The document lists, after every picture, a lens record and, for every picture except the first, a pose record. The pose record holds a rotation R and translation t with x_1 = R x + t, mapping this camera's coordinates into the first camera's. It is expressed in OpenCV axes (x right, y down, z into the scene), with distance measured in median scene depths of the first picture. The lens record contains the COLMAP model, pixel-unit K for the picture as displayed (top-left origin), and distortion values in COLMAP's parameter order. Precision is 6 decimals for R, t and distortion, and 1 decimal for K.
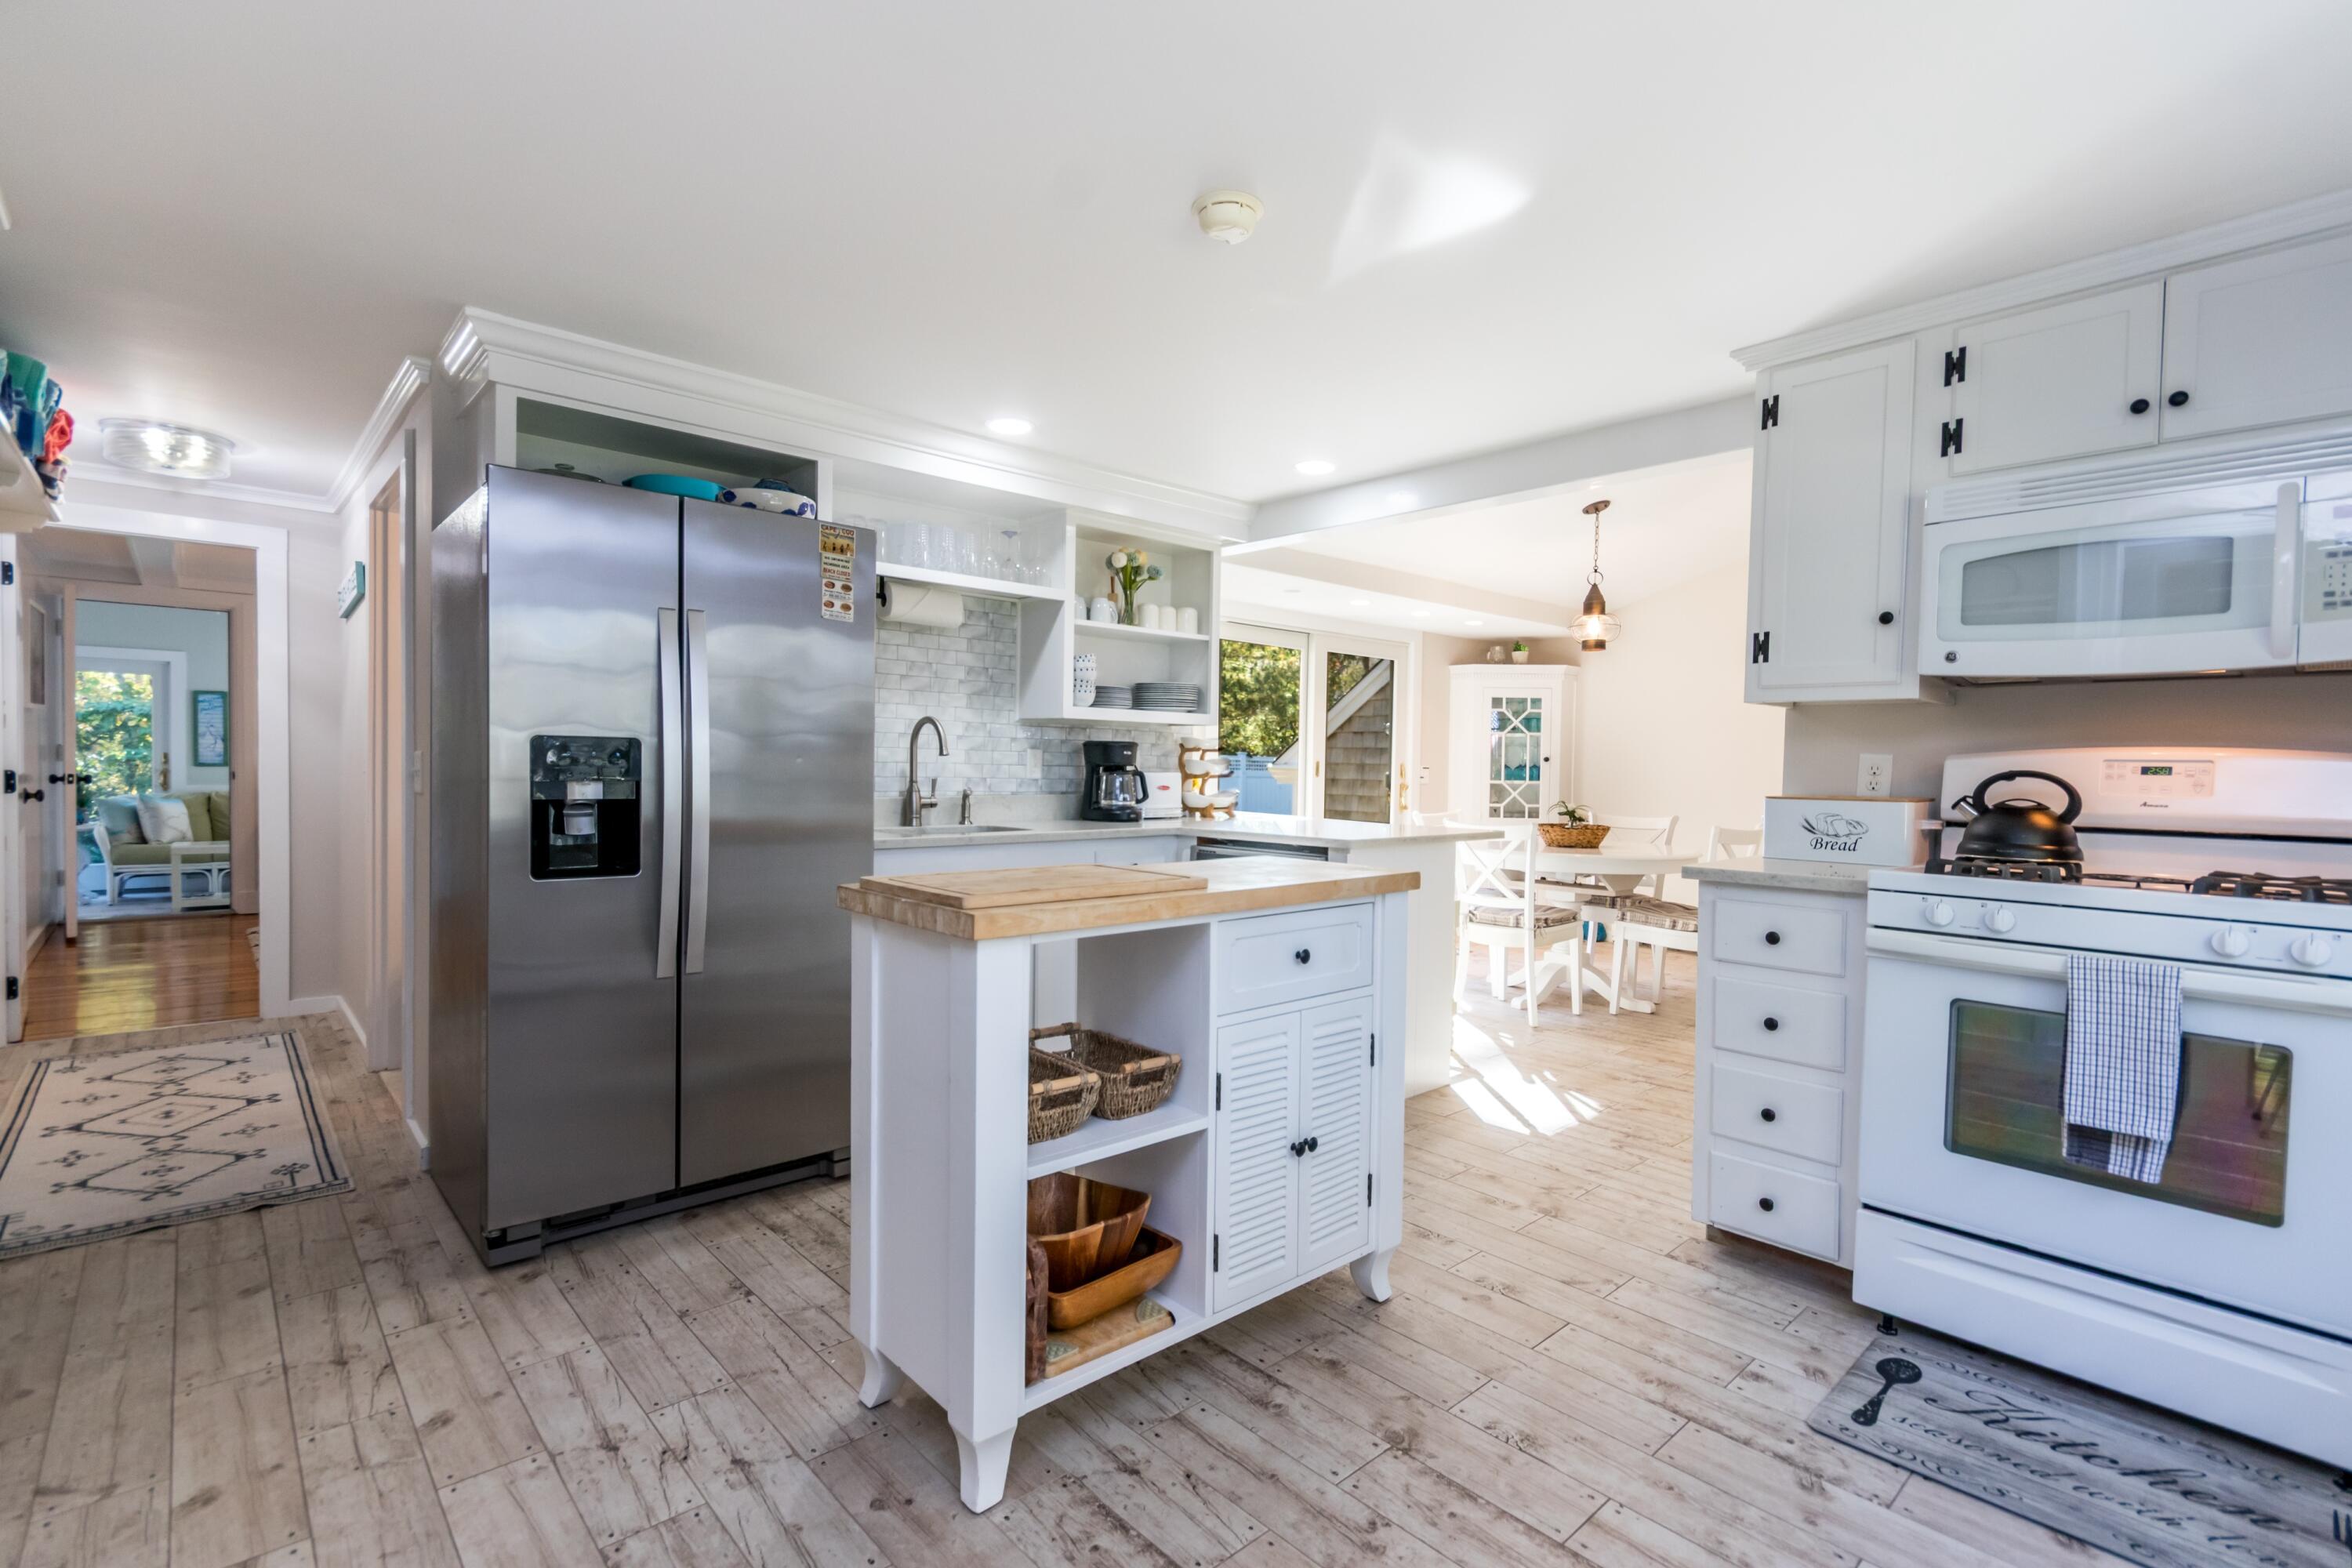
lens RADIAL K [[1080.2, 0, 1175.9], [0, 1080.2, 793.8], [0, 0, 1]] dist [-0.000037, 0.000356]
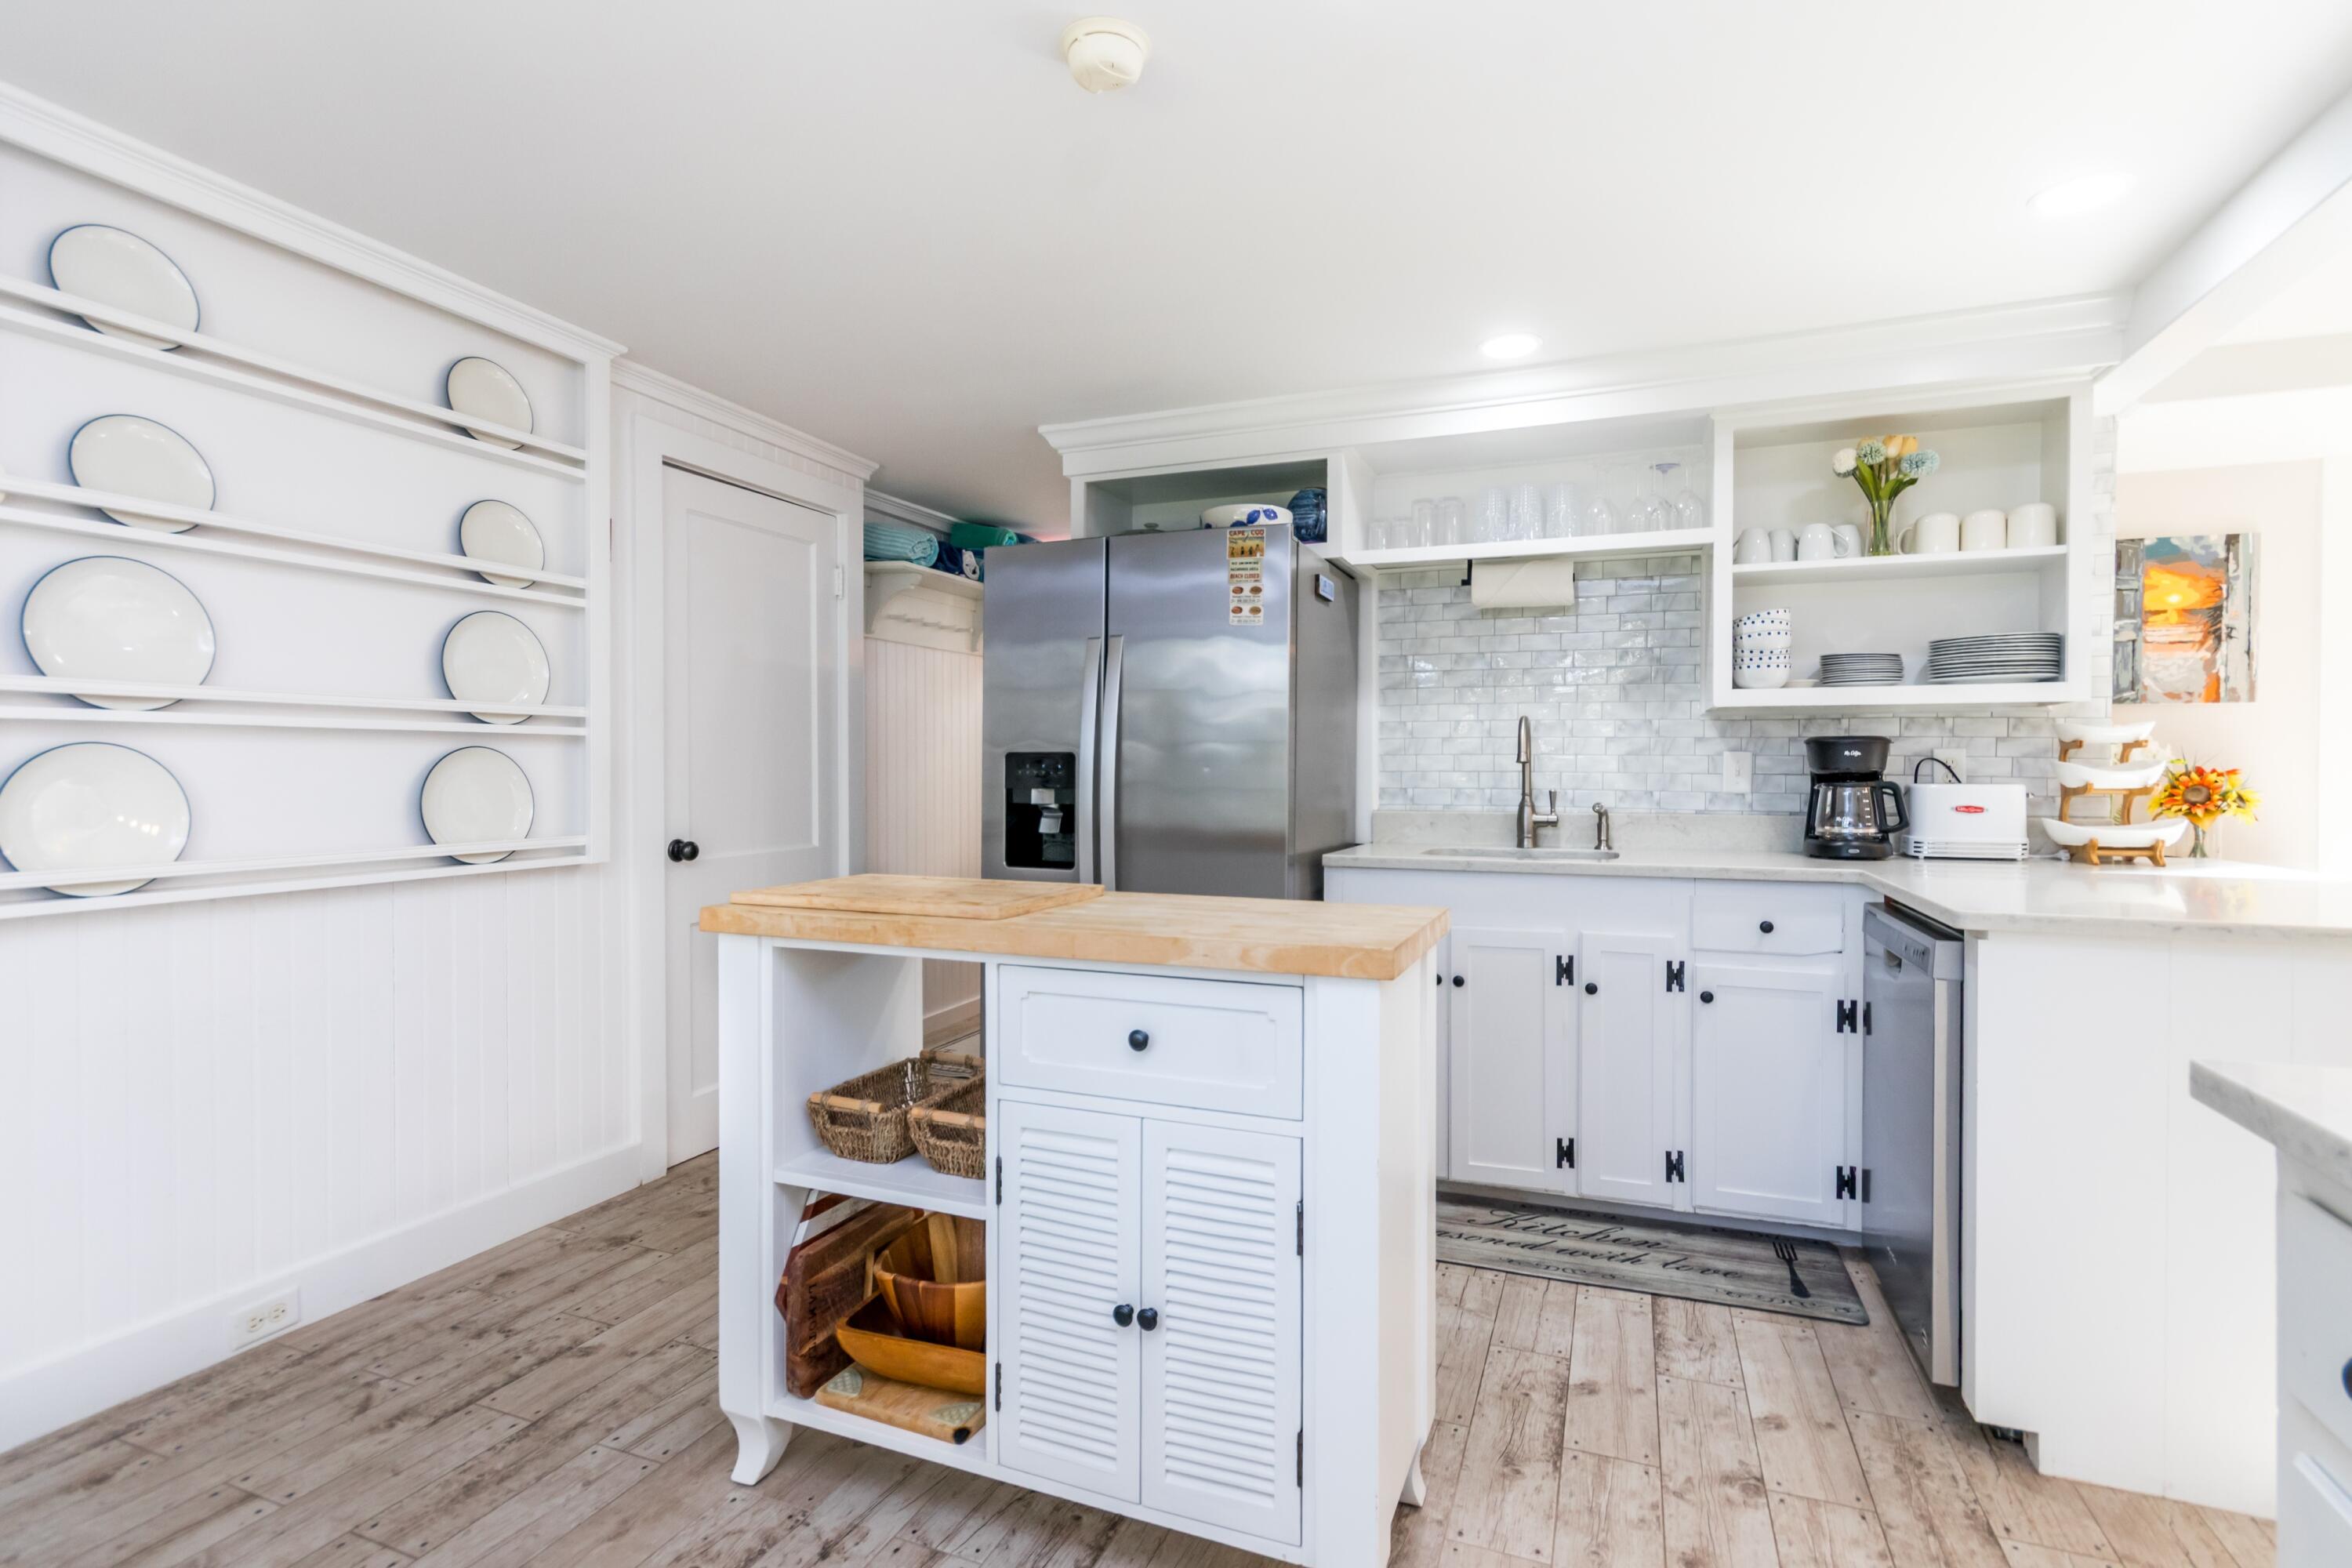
lens RADIAL K [[1108.4, 0, 1176.0], [0, 1108.4, 784.0], [0, 0, 1]] dist [0.002642, 0.000157]
pose [[0.437325, -0.000743, -0.899303, 0.400252], [-0.021736, 0.999699, -0.011396, -0.003574], [0.899041, 0.024531, 0.437177, 0.367486]]
